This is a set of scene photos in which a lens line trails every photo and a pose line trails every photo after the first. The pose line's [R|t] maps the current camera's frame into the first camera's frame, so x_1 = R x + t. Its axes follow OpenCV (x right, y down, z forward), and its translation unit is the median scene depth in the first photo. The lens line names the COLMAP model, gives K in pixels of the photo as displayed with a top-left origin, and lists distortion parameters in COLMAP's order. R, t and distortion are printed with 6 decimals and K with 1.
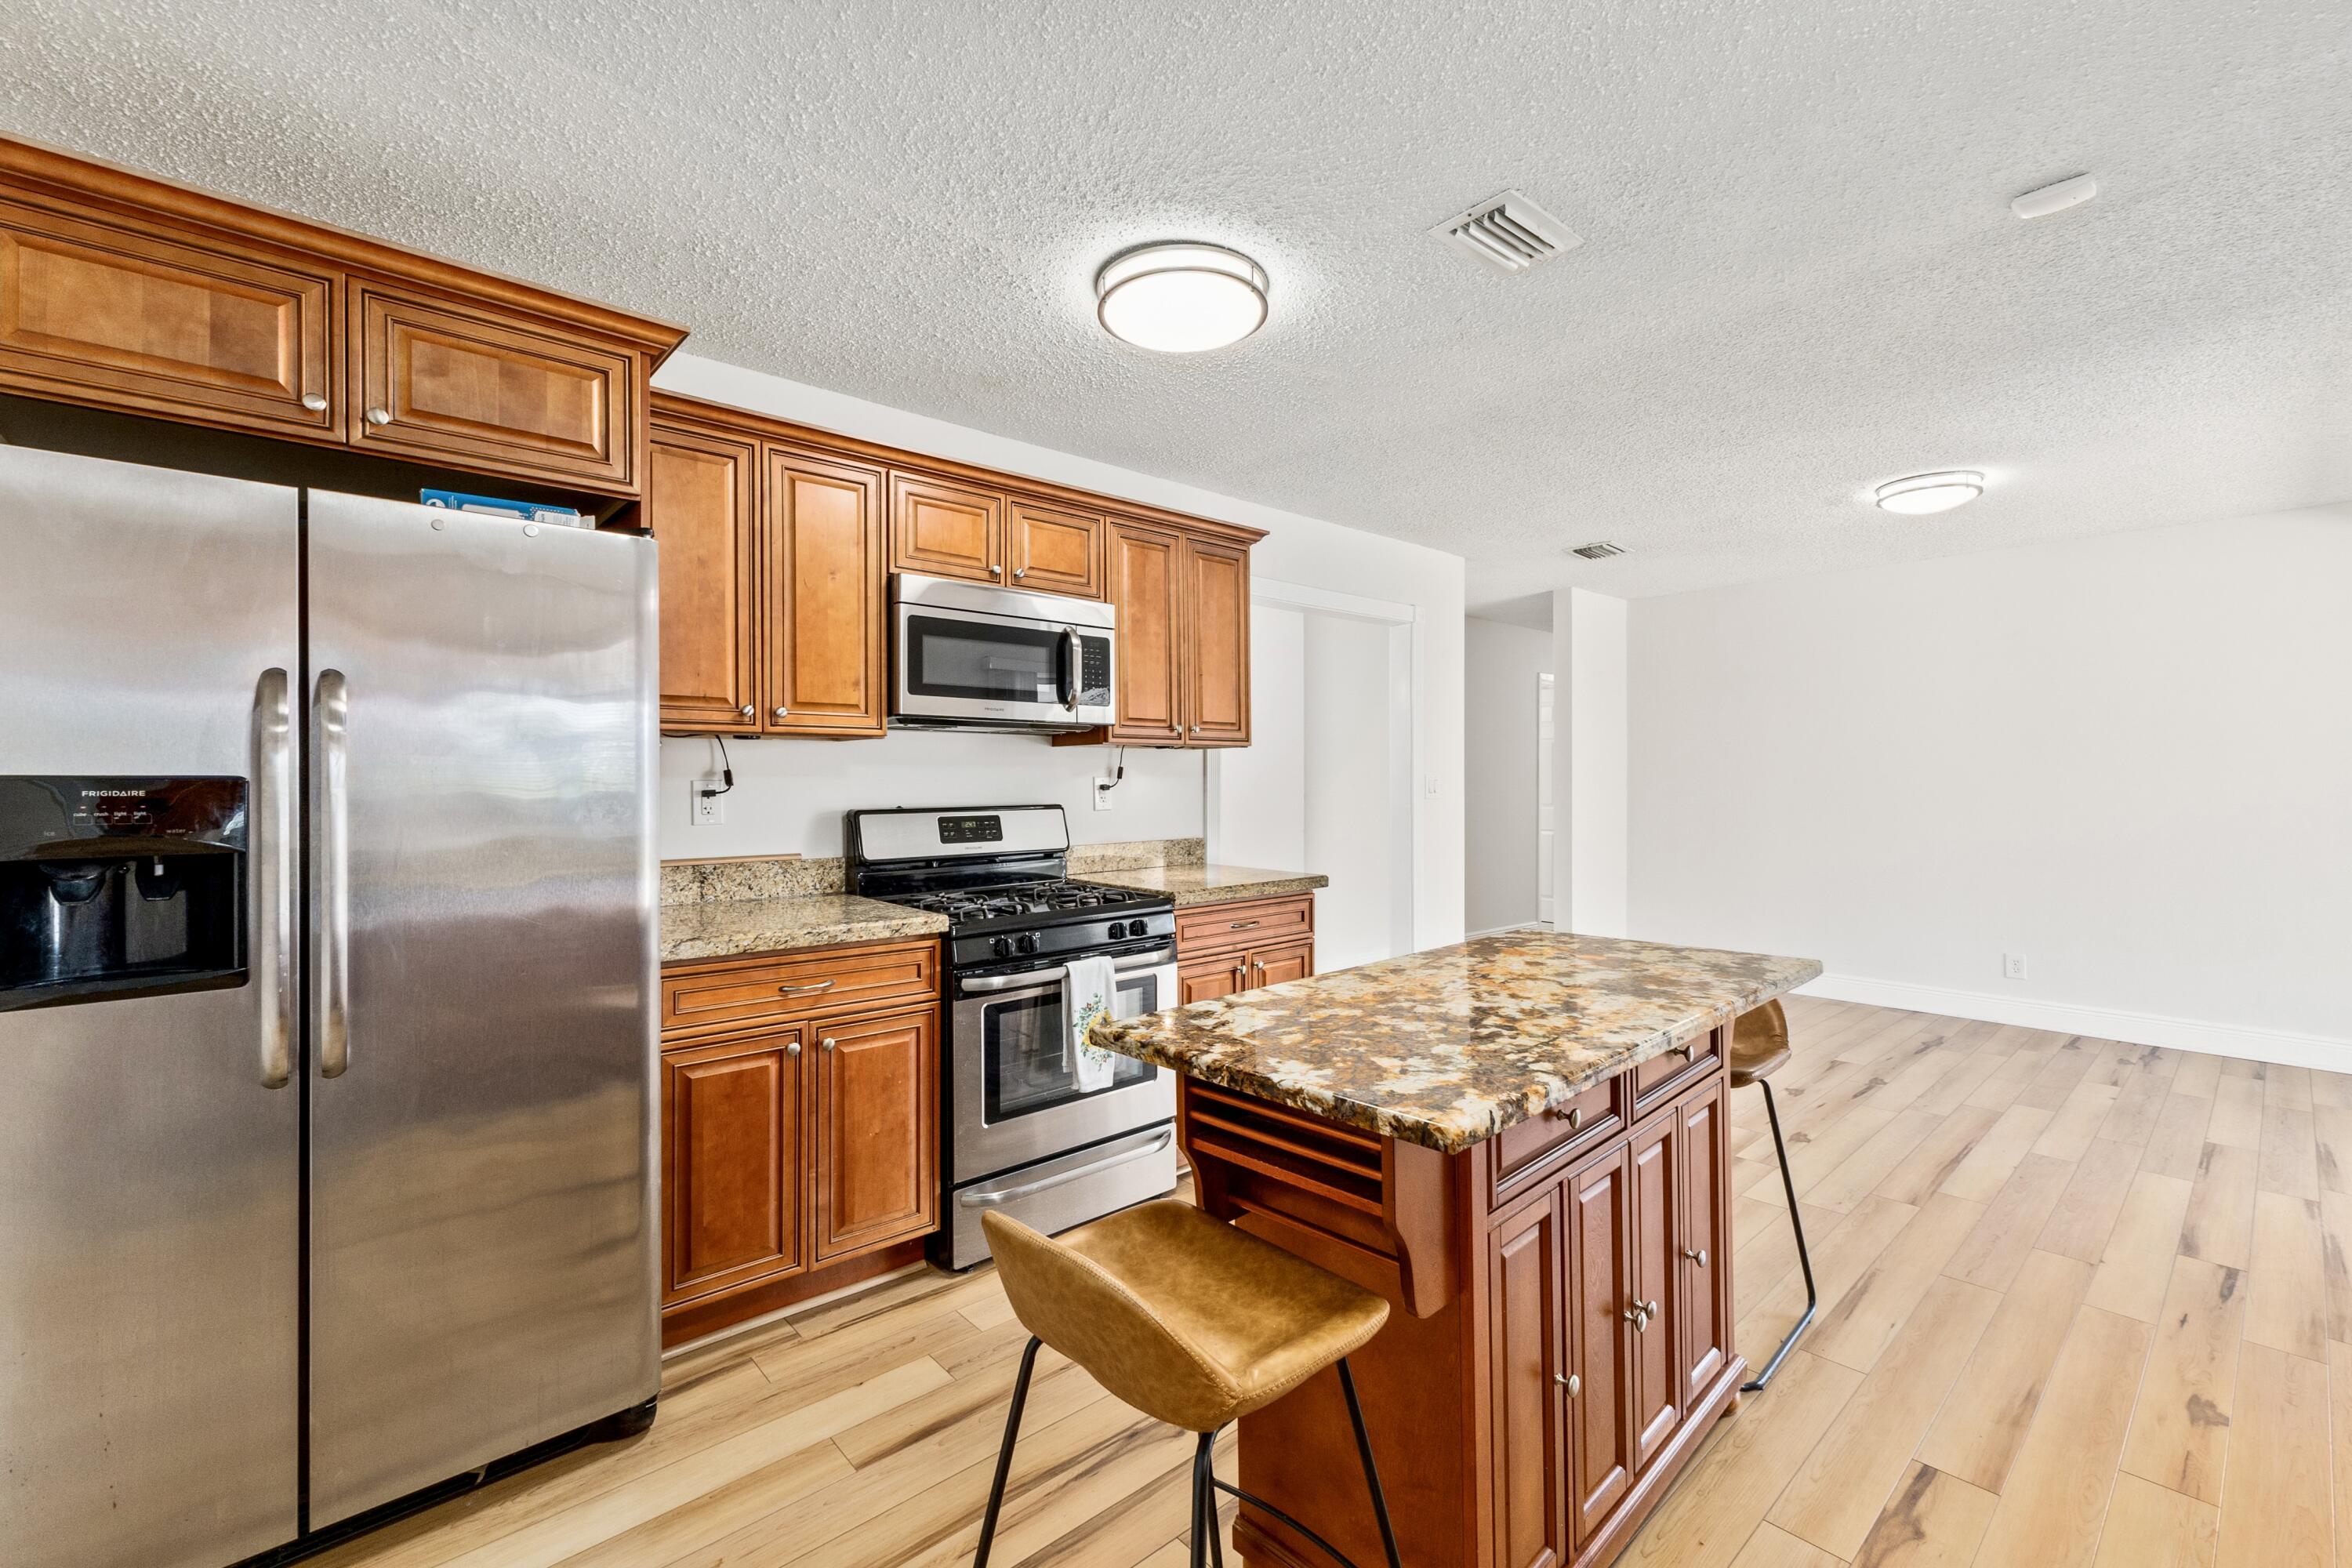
lens RADIAL K [[991.8, 0, 1177.9], [0, 991.8, 775.4], [0, 0, 1]] dist [0.001552, -0.000064]
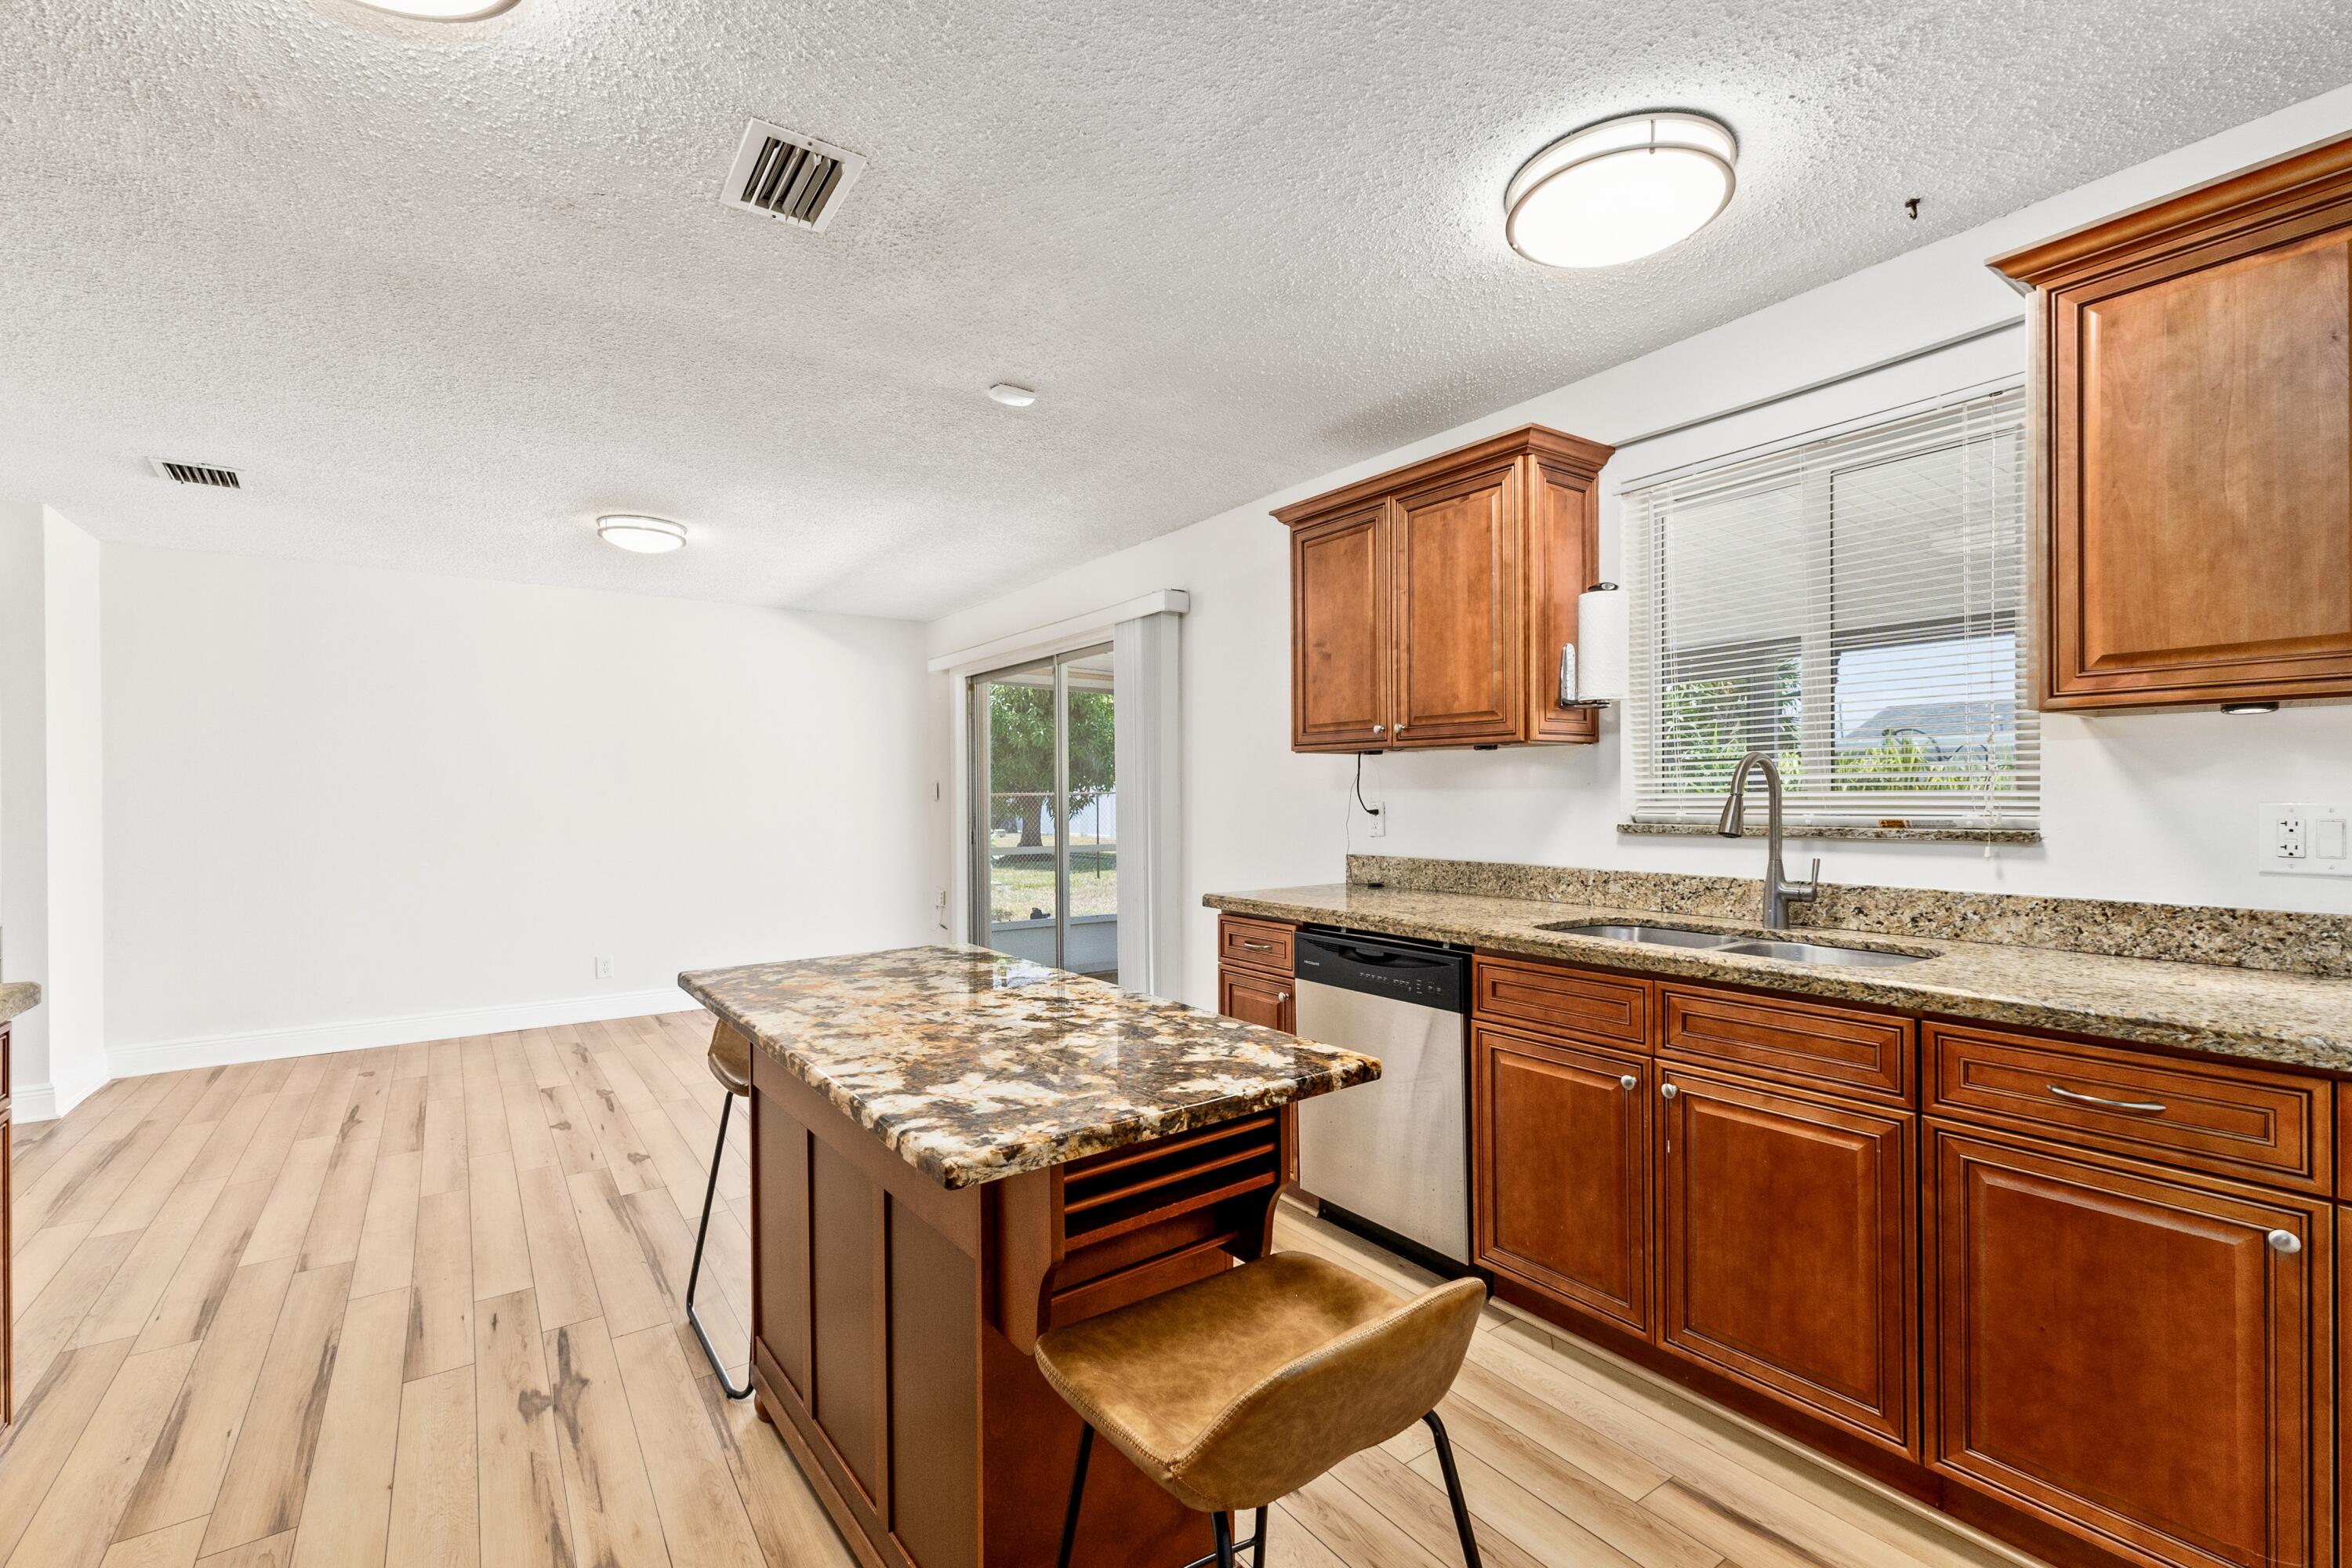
lens RADIAL K [[1017.6, 0, 1178.4], [0, 1017.6, 797.8], [0, 0, 1]] dist [0.005648, 0.000206]
pose [[0.107047, -0.001054, 0.994253, -0.474433], [0.002481, 0.999997, 0.000793, 0.006232], [-0.994251, 0.002382, 0.107049, 0.494682]]
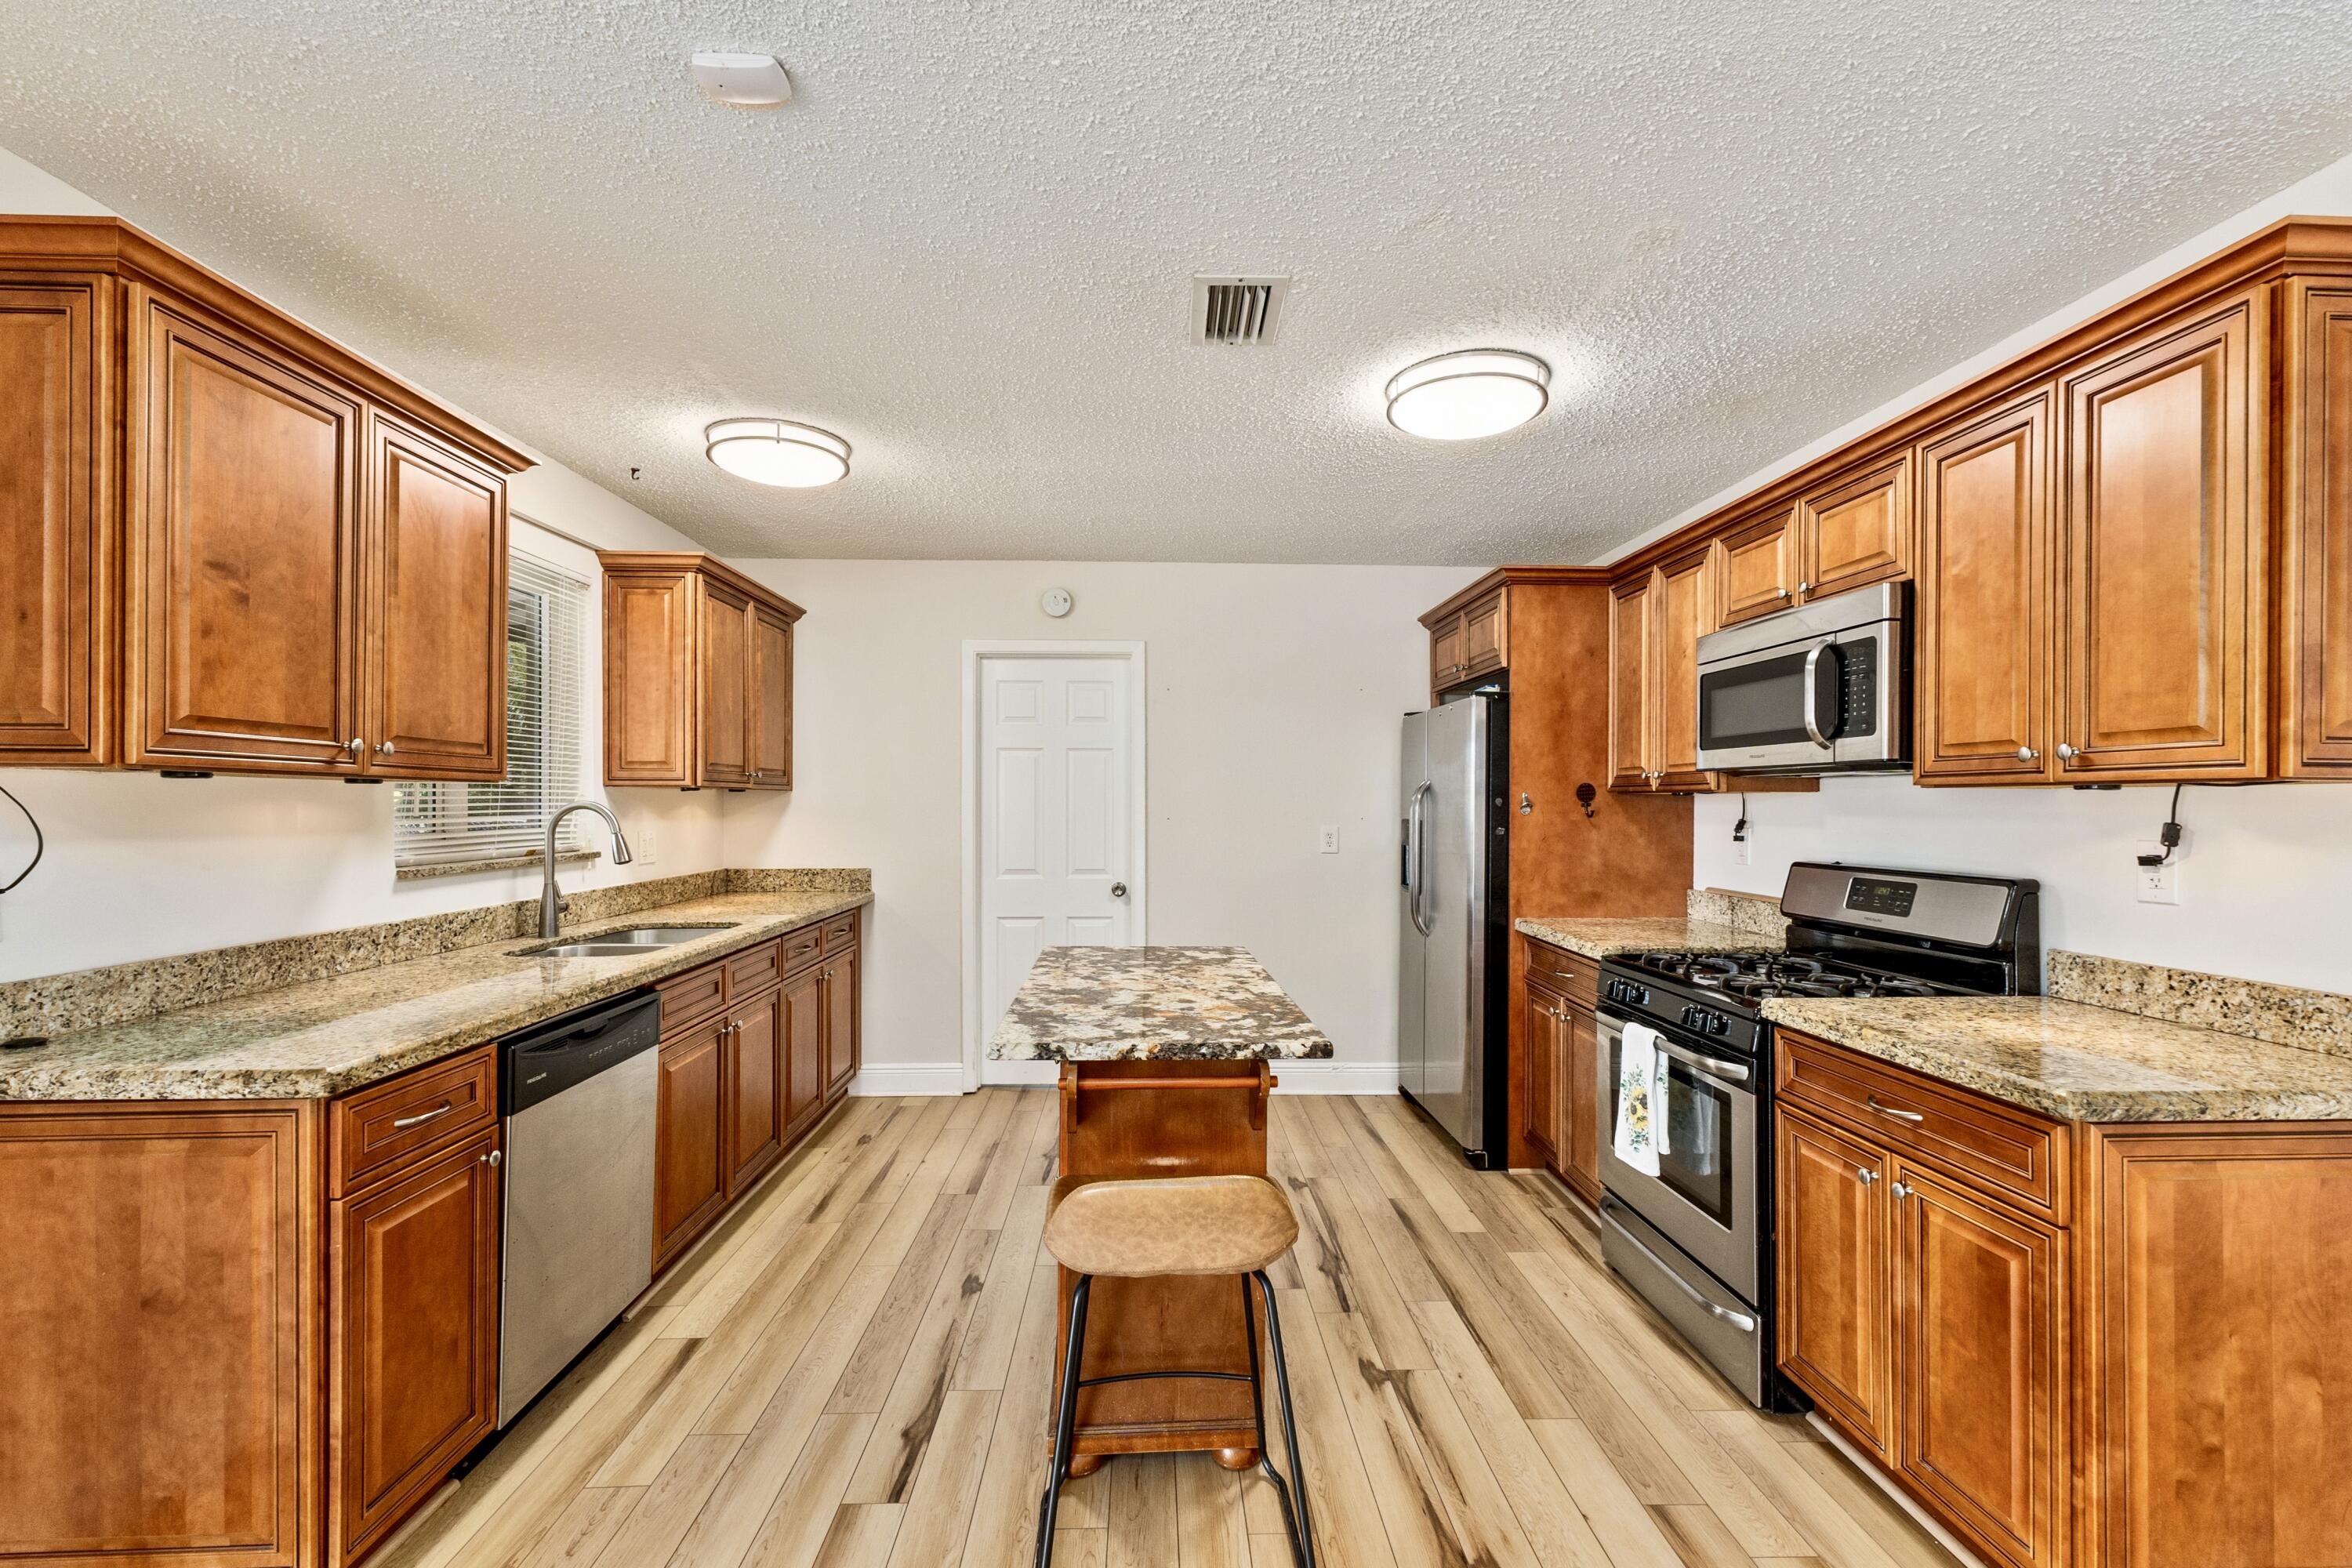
lens RADIAL K [[994.9, 0, 1183.8], [0, 994.9, 802.8], [0, 0, 1]] dist [0.003295, 0.000296]
pose [[-0.631317, 0.001776, -0.775523, 1.028832], [0.001949, 0.999998, 0.000704, -0.031407], [0.775522, -0.001067, -0.631320, 1.419760]]
